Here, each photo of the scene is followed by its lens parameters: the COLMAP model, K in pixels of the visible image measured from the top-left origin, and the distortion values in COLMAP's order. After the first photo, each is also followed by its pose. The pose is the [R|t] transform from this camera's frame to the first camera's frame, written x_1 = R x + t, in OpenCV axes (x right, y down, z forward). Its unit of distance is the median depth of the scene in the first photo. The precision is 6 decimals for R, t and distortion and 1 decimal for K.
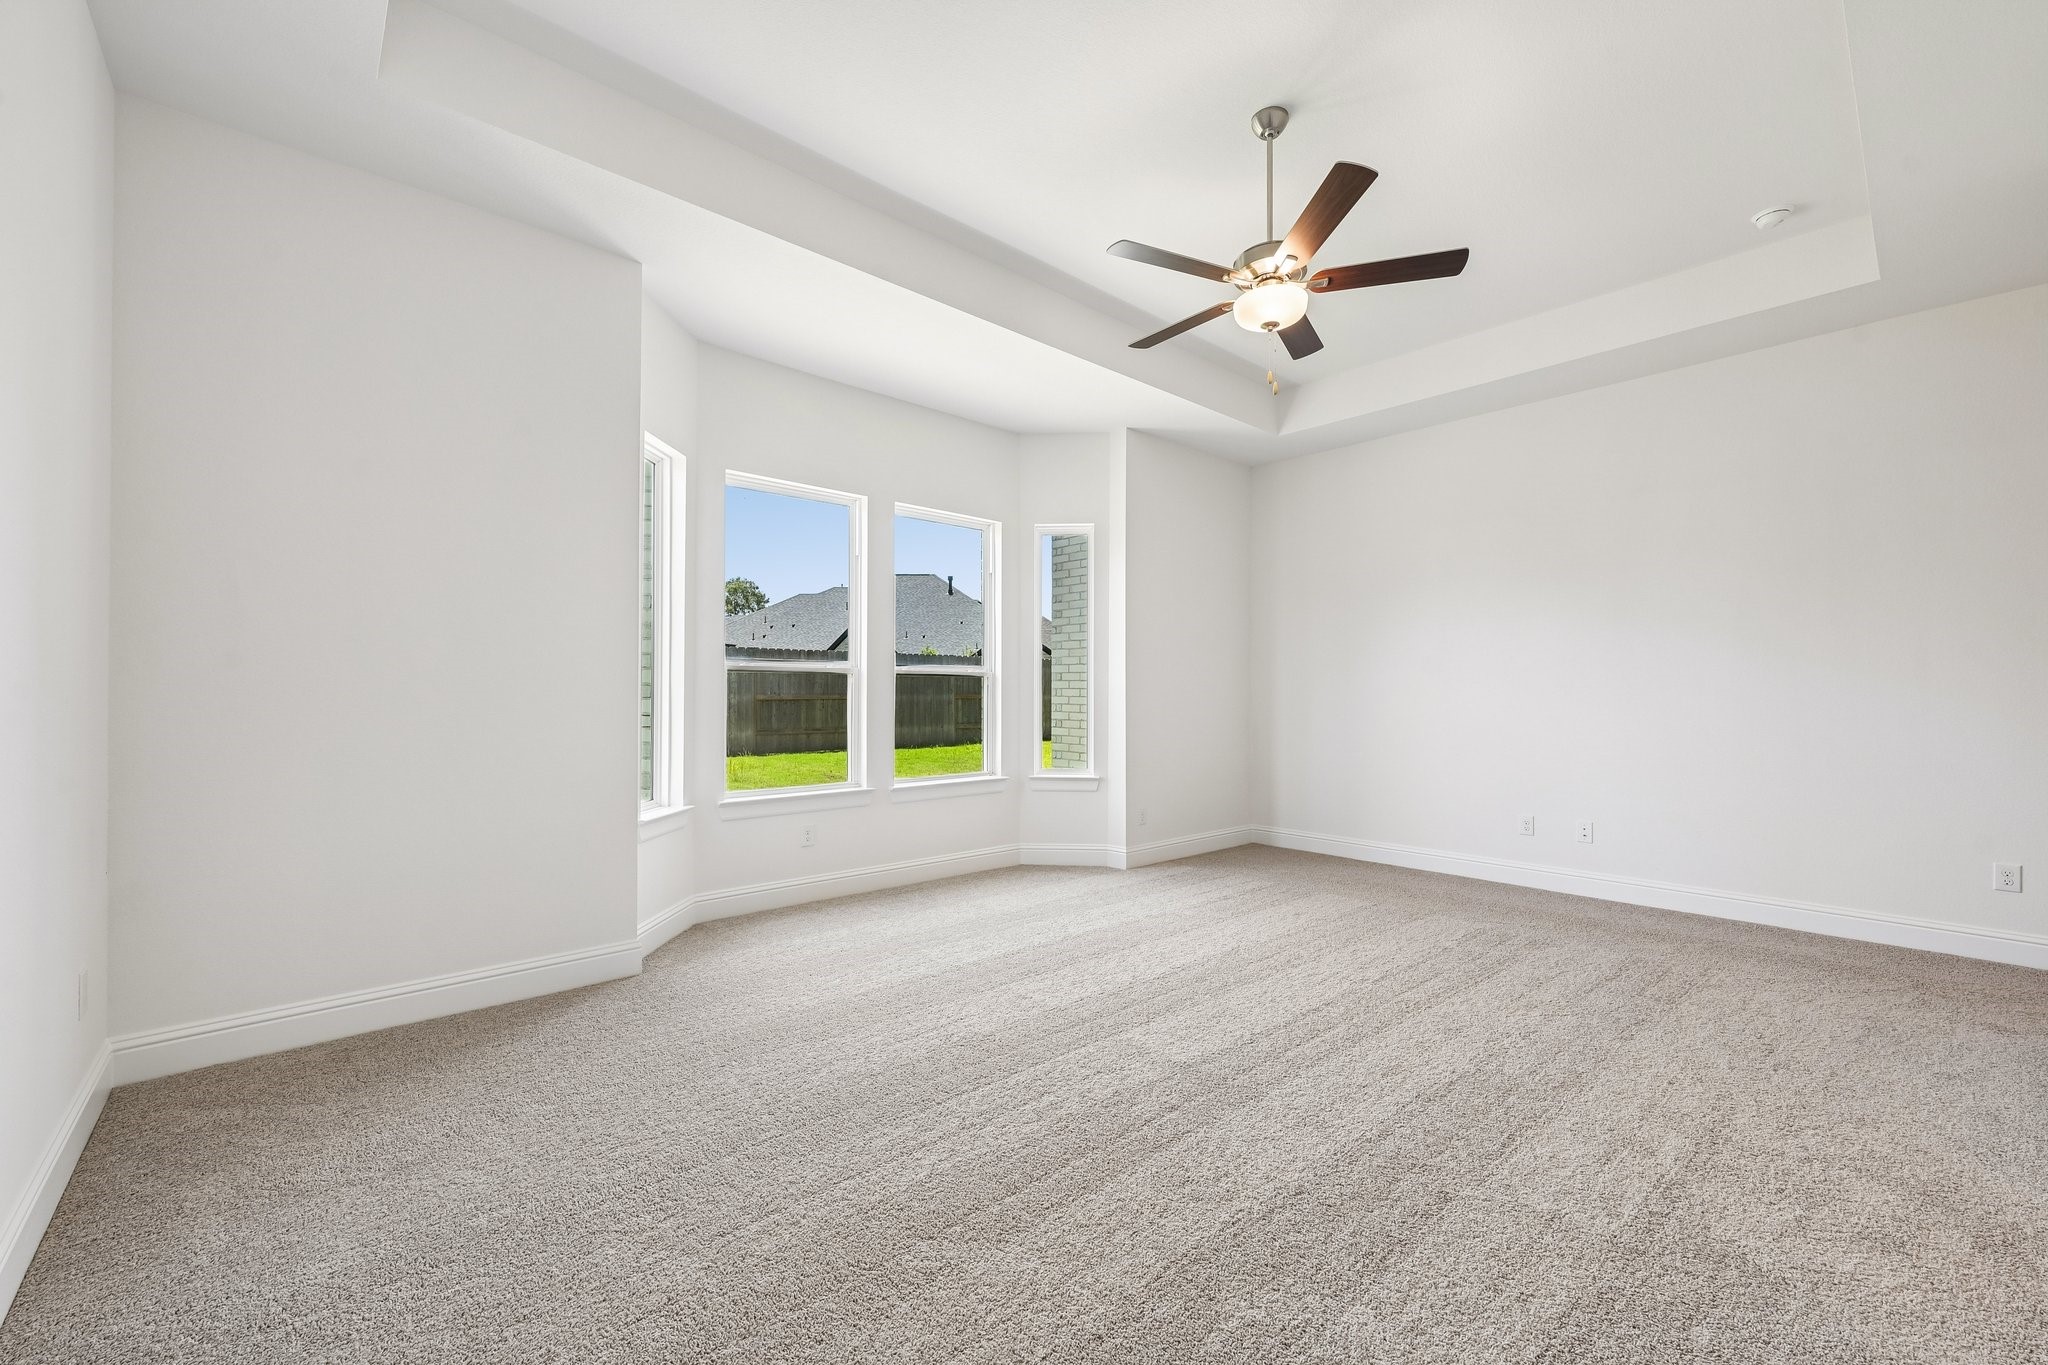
lens RADIAL K [[817.8, 0, 1025.5], [0, 817.8, 688.7], [0, 0, 1]] dist [-0.001185, -0.000134]
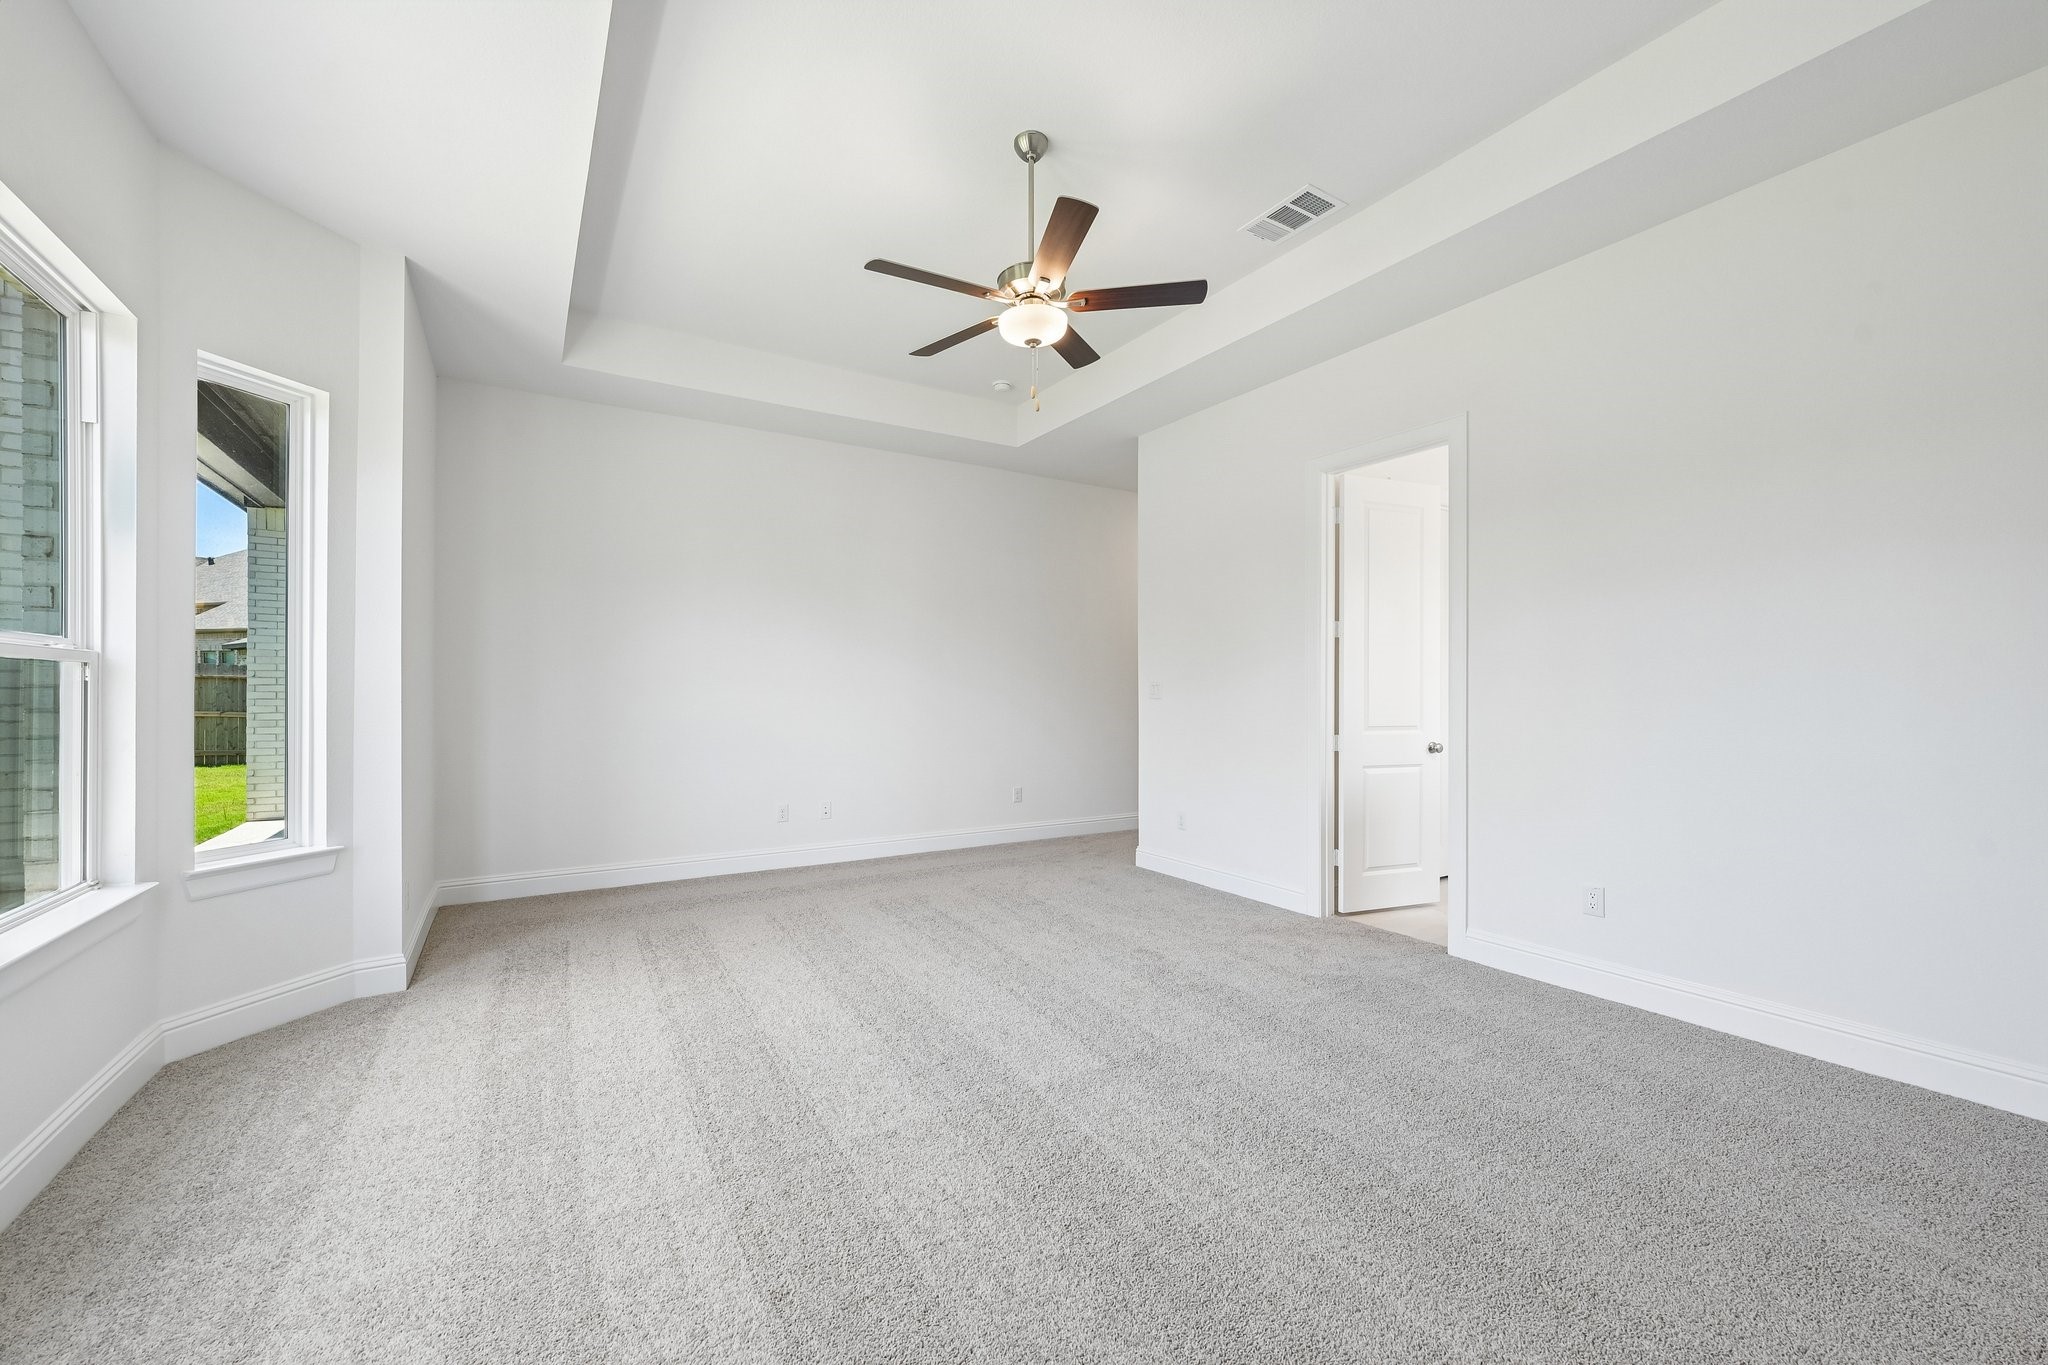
lens RADIAL K [[817.8, 0, 1026.3], [0, 817.8, 687.9], [0, 0, 1]] dist [-0.001185, -0.000134]
pose [[0.171838, 0.003159, 0.985120, -0.567684], [-0.002705, 0.999993, -0.002735, -0.001340], [-0.985122, -0.002195, 0.171845, 0.646280]]
